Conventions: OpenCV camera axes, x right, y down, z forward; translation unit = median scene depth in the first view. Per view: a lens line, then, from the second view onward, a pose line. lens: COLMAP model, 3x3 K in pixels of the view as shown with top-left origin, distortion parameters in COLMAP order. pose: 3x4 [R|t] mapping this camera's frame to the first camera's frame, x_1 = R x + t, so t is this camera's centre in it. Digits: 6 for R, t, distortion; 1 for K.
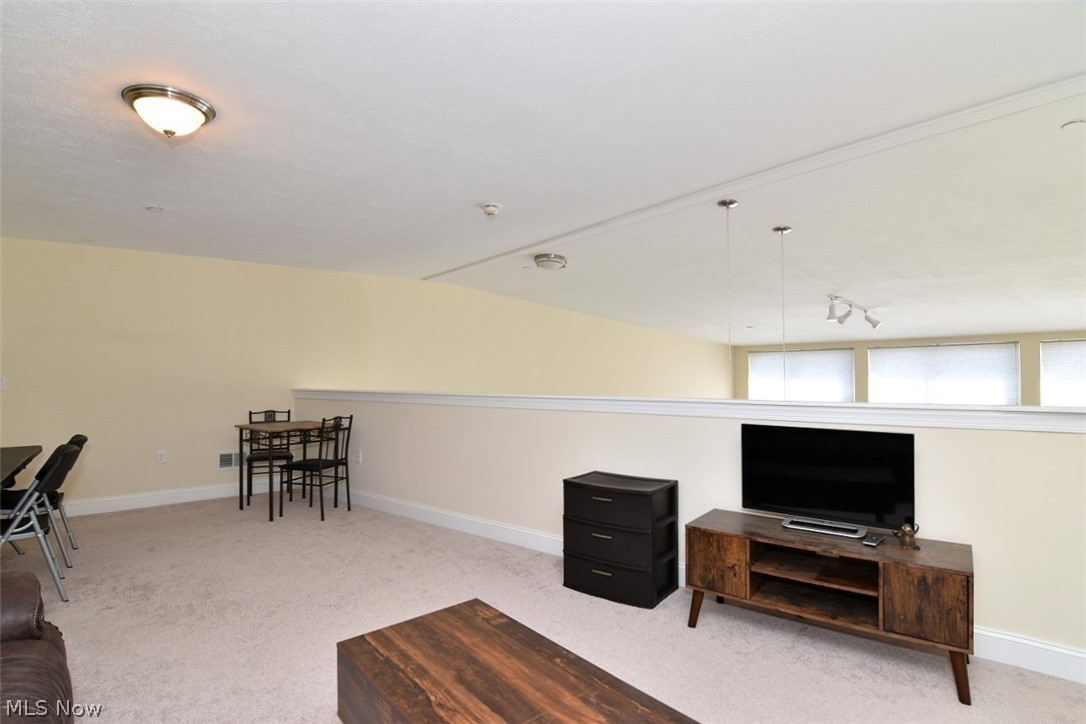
lens RADIAL K [[531.6, 0, 540.7], [0, 531.6, 365.9], [0, 0, 1]] dist [0.001153, -0.011883]
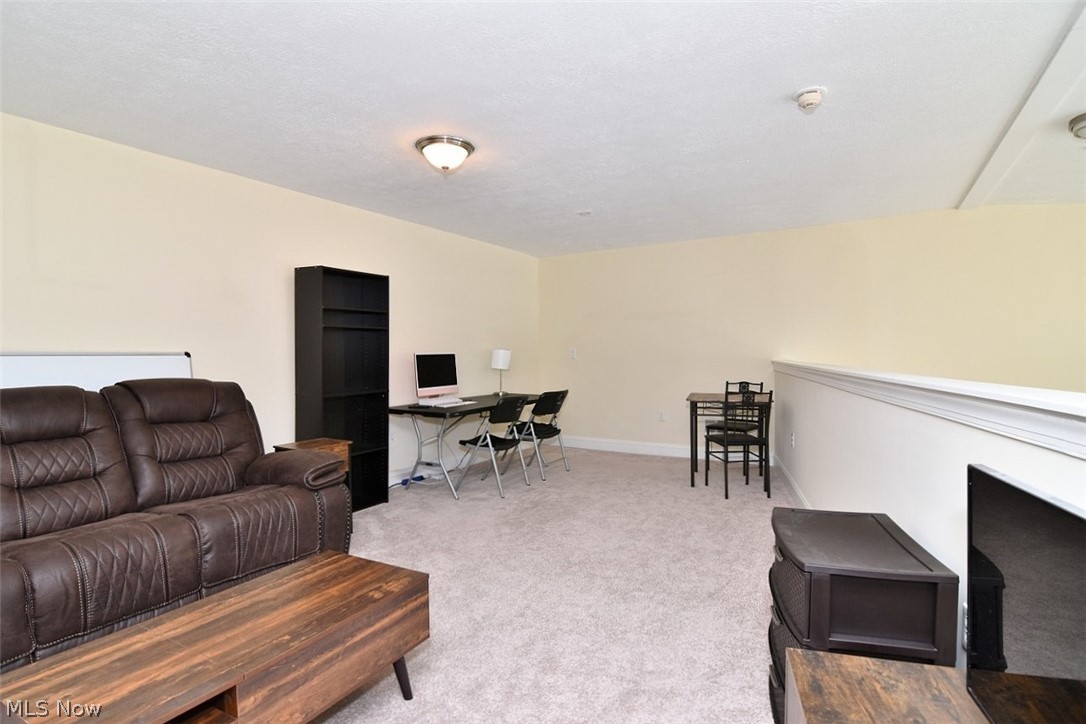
lens RADIAL K [[531.6, 0, 540.7], [0, 531.6, 365.9], [0, 0, 1]] dist [0.001153, -0.011883]
pose [[0.371623, 0.023836, -0.928078, 0.377070], [0.022221, 0.999156, 0.034560, 0.015163], [0.928118, -0.033466, 0.370779, 0.381651]]
